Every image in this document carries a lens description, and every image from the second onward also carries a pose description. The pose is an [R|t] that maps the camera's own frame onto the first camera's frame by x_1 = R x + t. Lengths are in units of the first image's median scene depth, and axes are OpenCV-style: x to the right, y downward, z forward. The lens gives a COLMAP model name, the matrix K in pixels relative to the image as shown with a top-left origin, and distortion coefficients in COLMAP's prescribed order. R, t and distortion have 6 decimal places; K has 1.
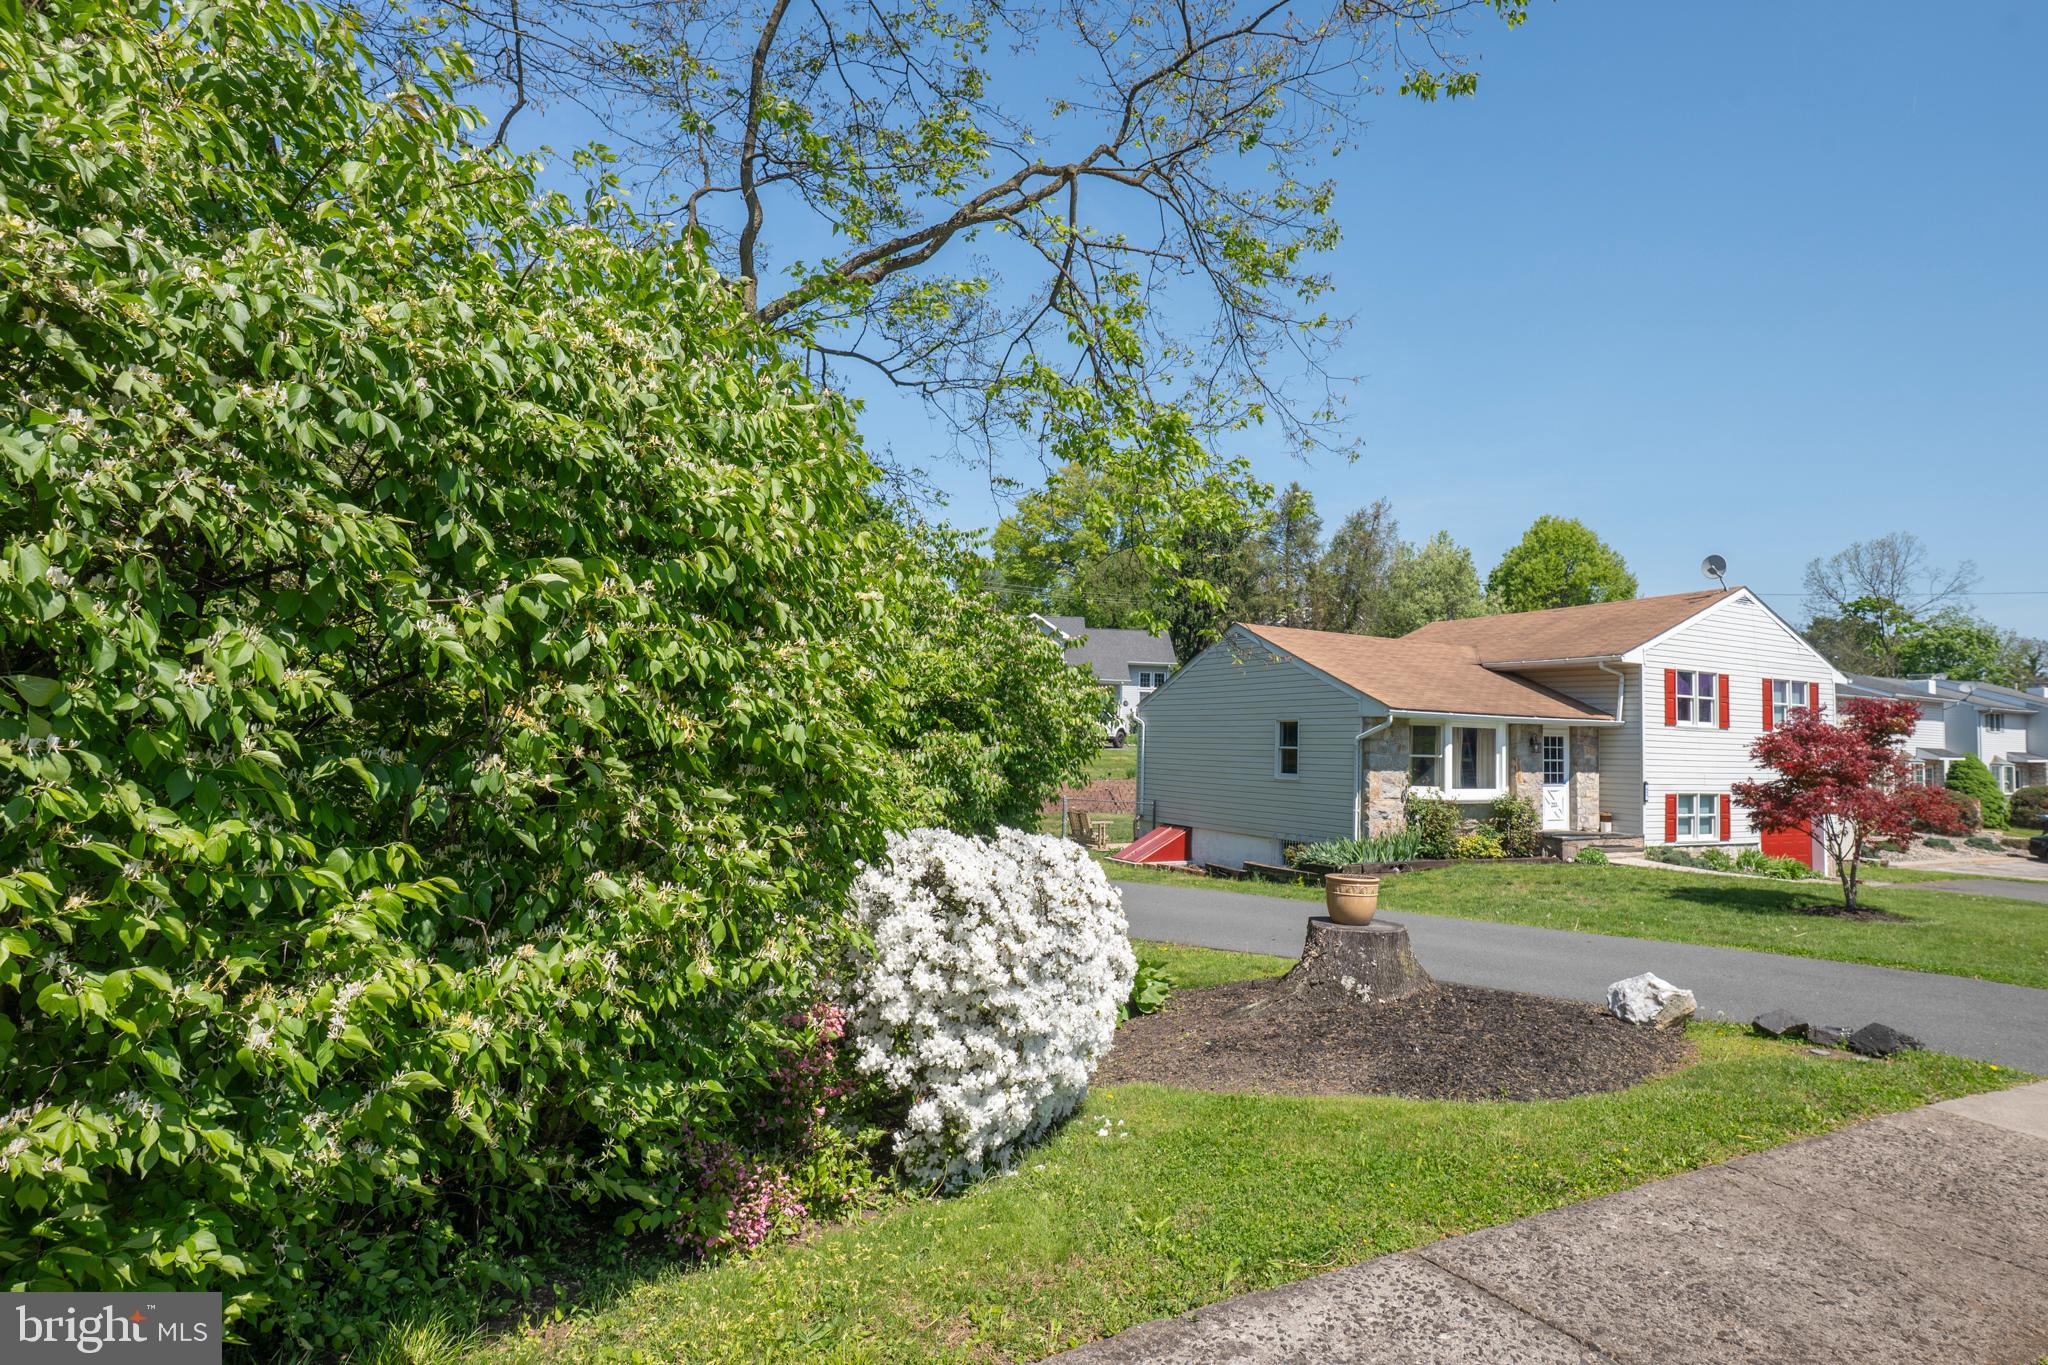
lens RADIAL K [[1048.8, 0, 1114.5], [0, 1048.8, 687.3], [0, 0, 1]] dist [-0.000702, -0.000018]
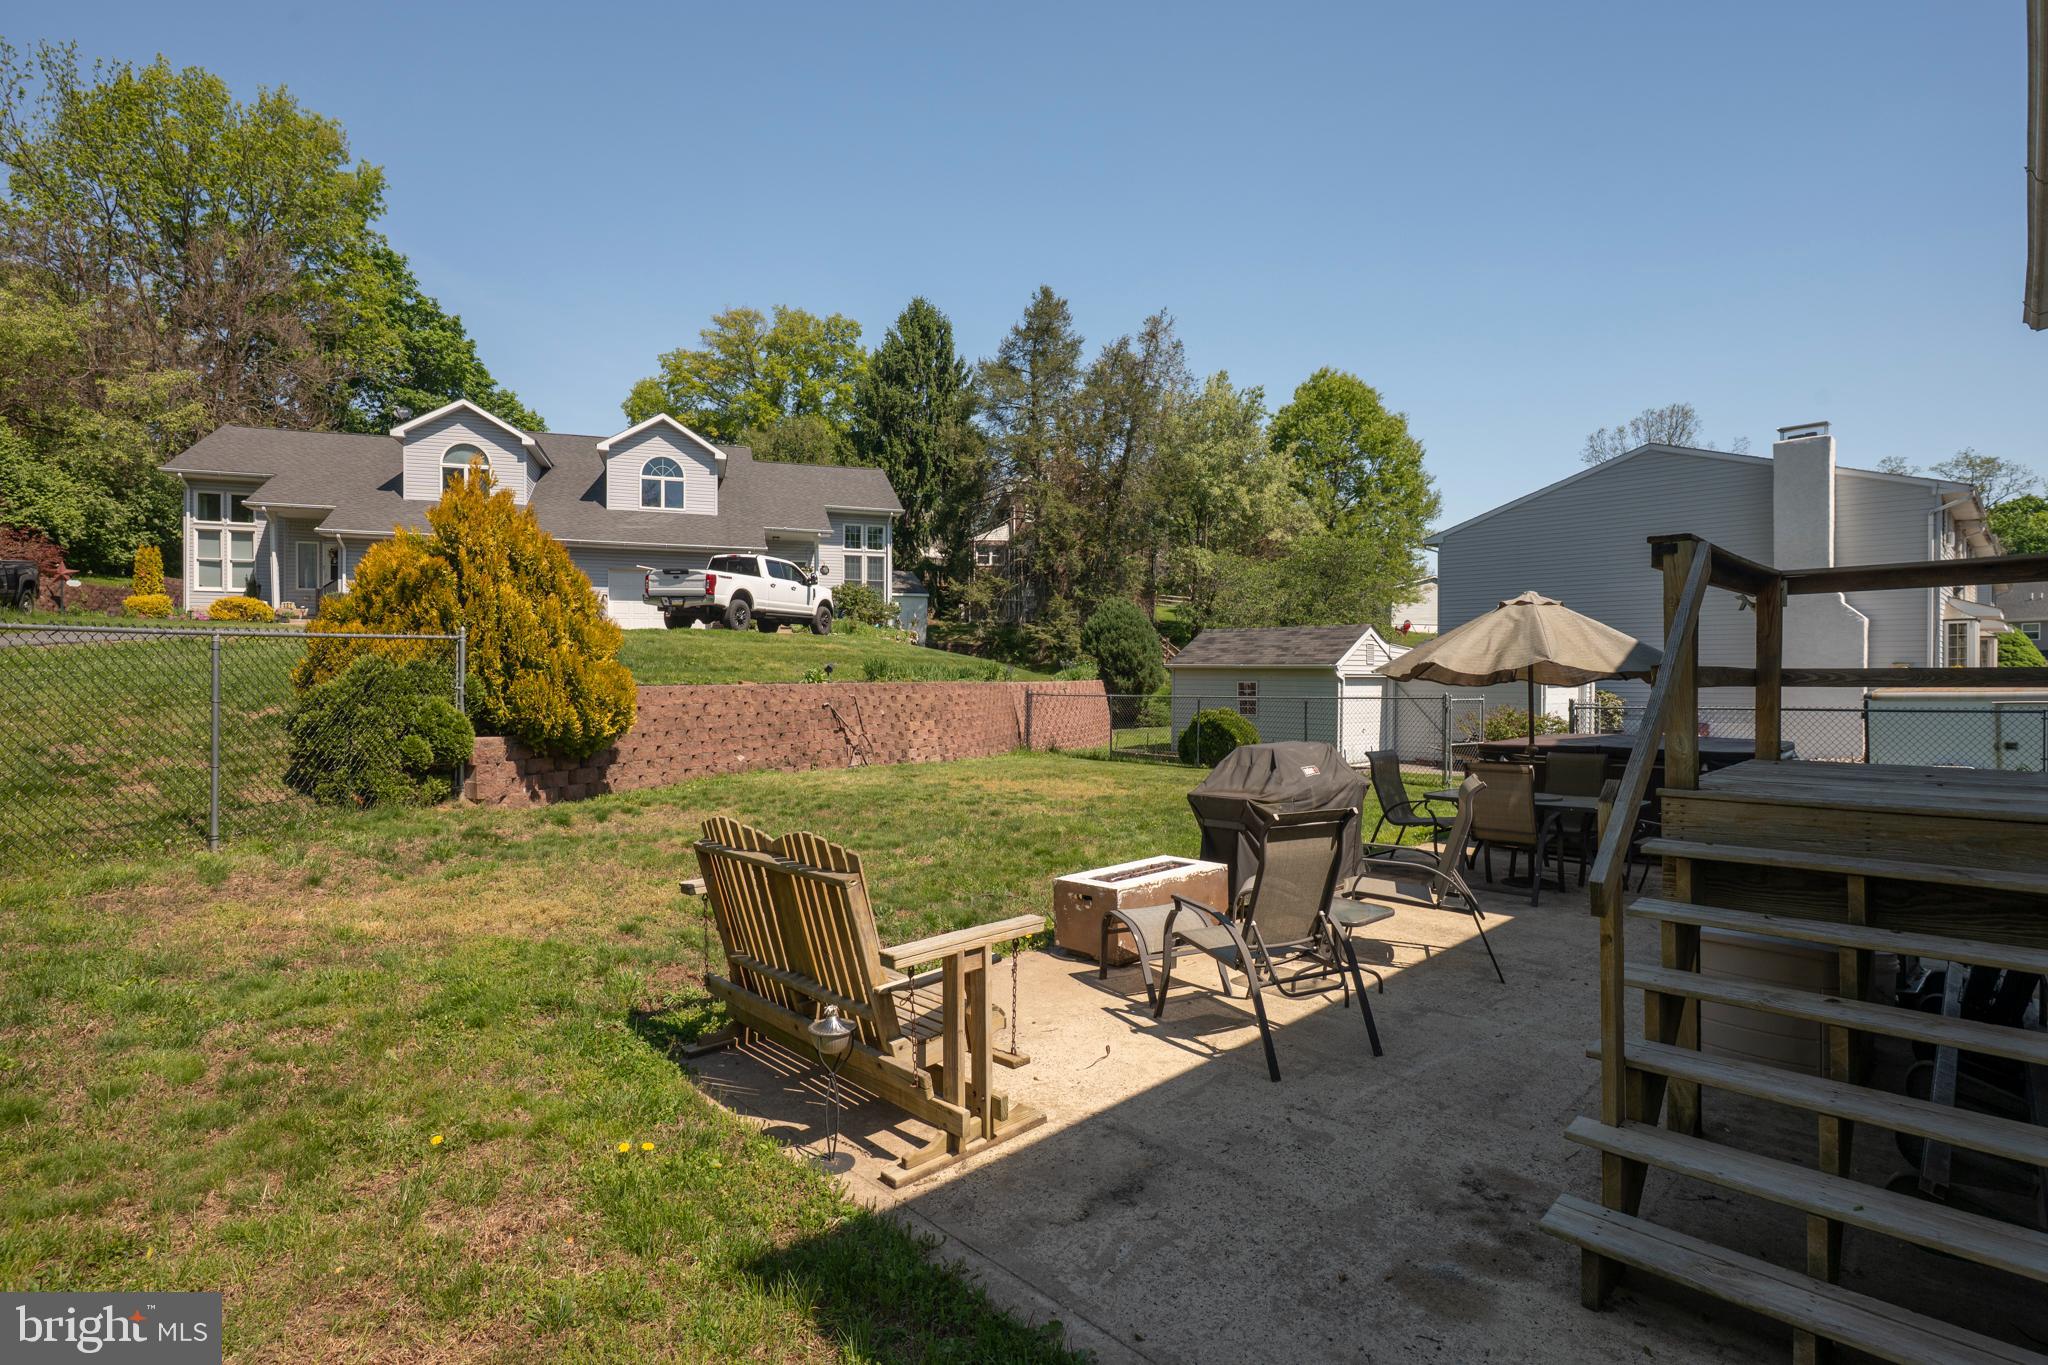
lens RADIAL K [[973.3, 0, 1023.1], [0, 973.3, 677.4], [0, 0, 1]] dist [-0.000610, 0.000222]
pose [[0.970776, -0.023928, 0.238793, -0.037001], [0.009646, 0.998103, 0.060803, 0.115445], [-0.239795, -0.056723, 0.969165, 1.145116]]
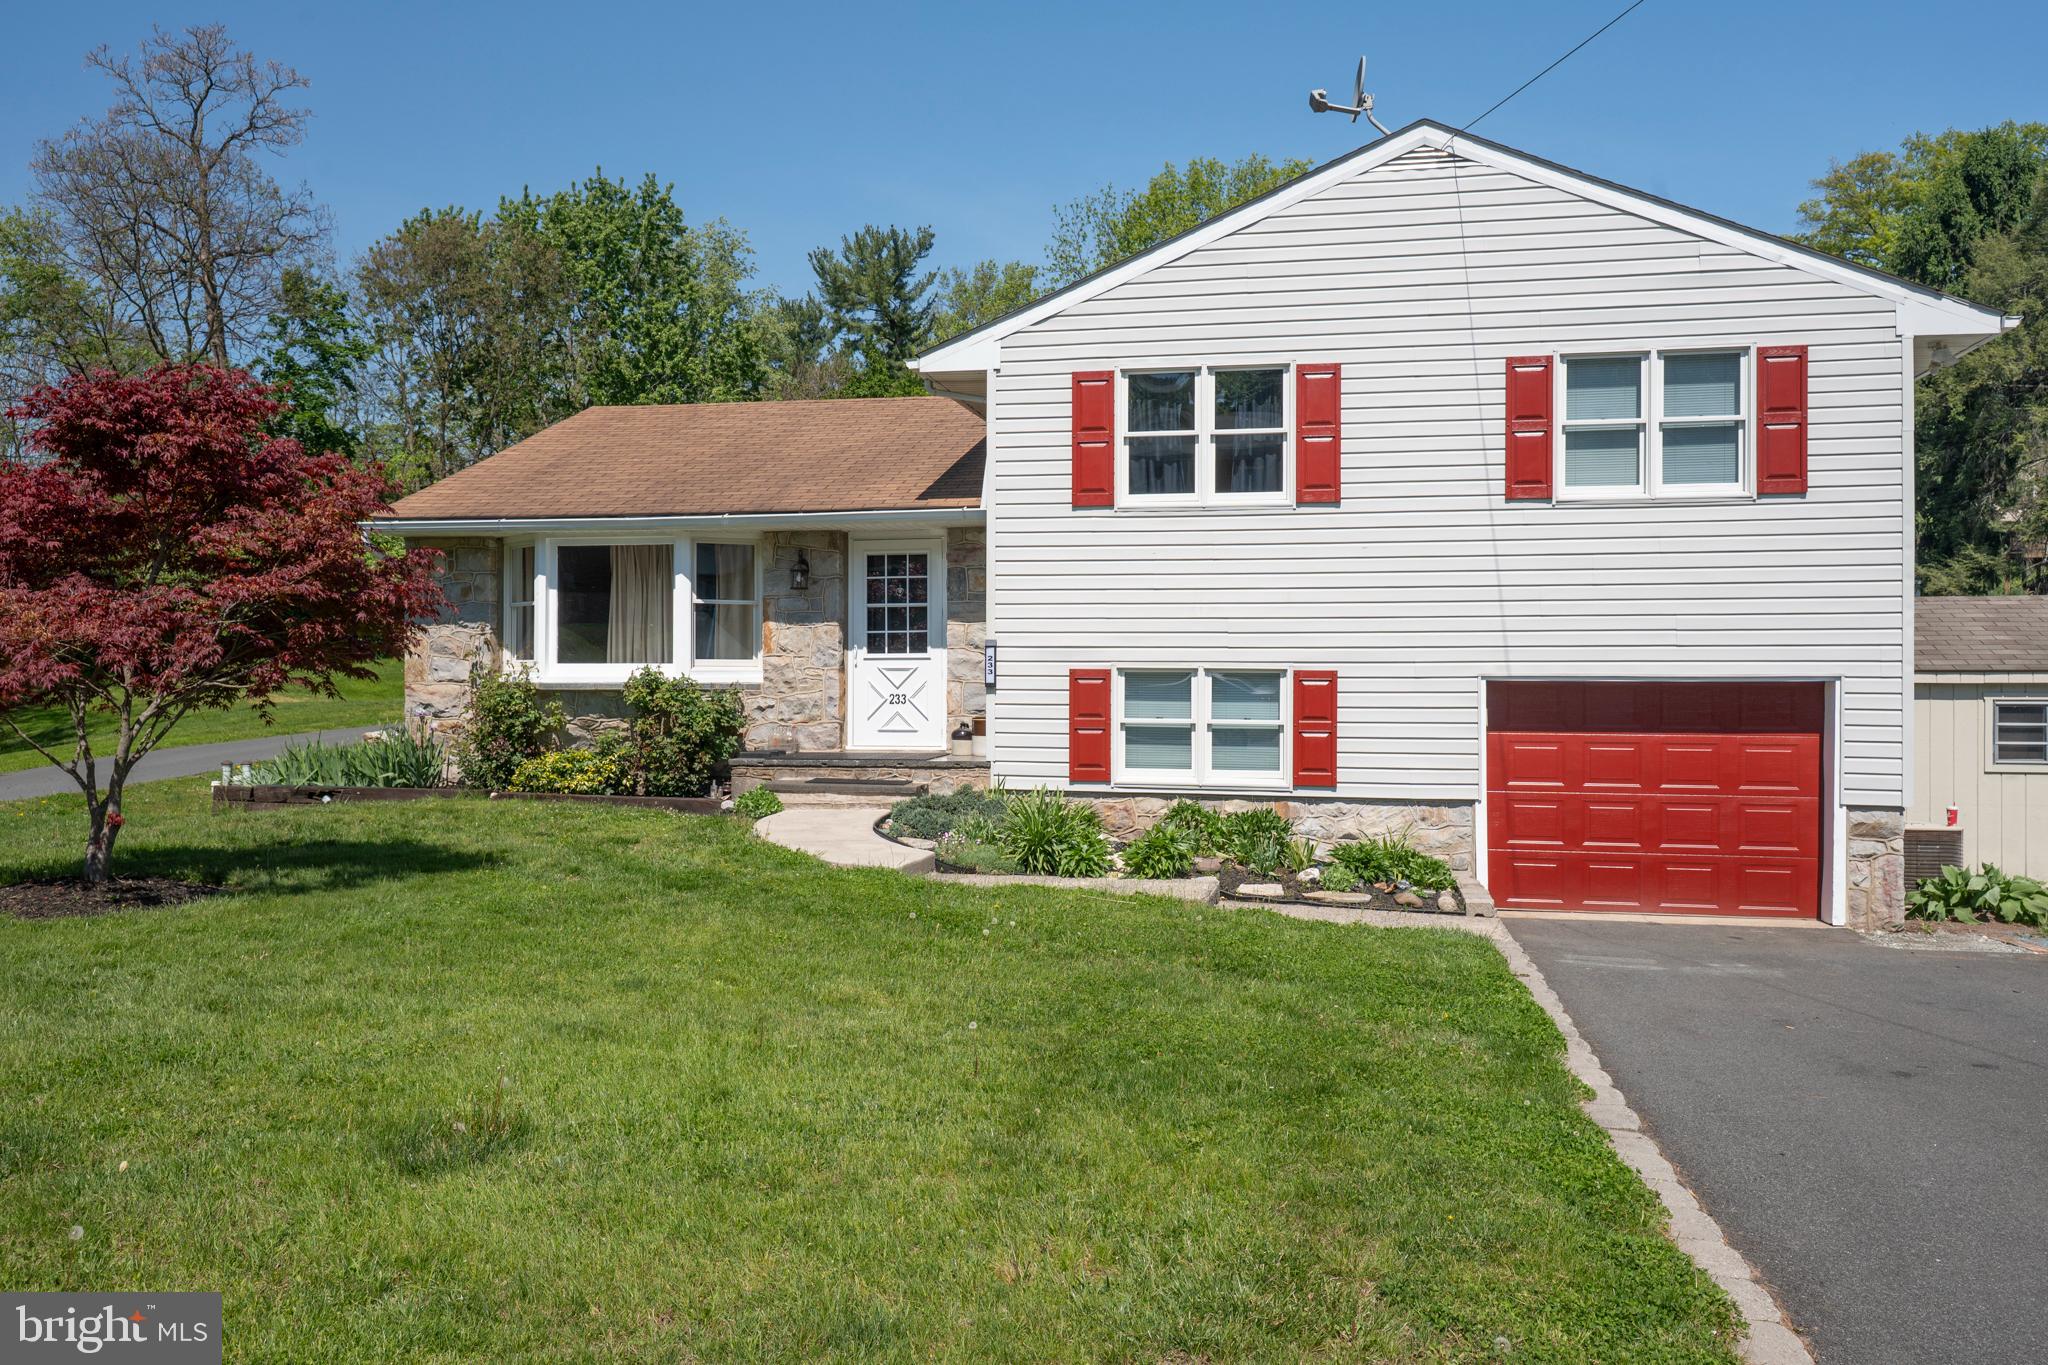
lens RADIAL K [[1541.2, 0, 1020.5], [0, 1541.2, 675.1], [0, 0, 1]] dist [0.002901, 0.006860]
pose [[0.749857, -0.025760, -0.661098, 0.909309], [0.051019, 0.998518, 0.018961, 0.090059], [0.659629, -0.047947, 0.750060, 0.510639]]
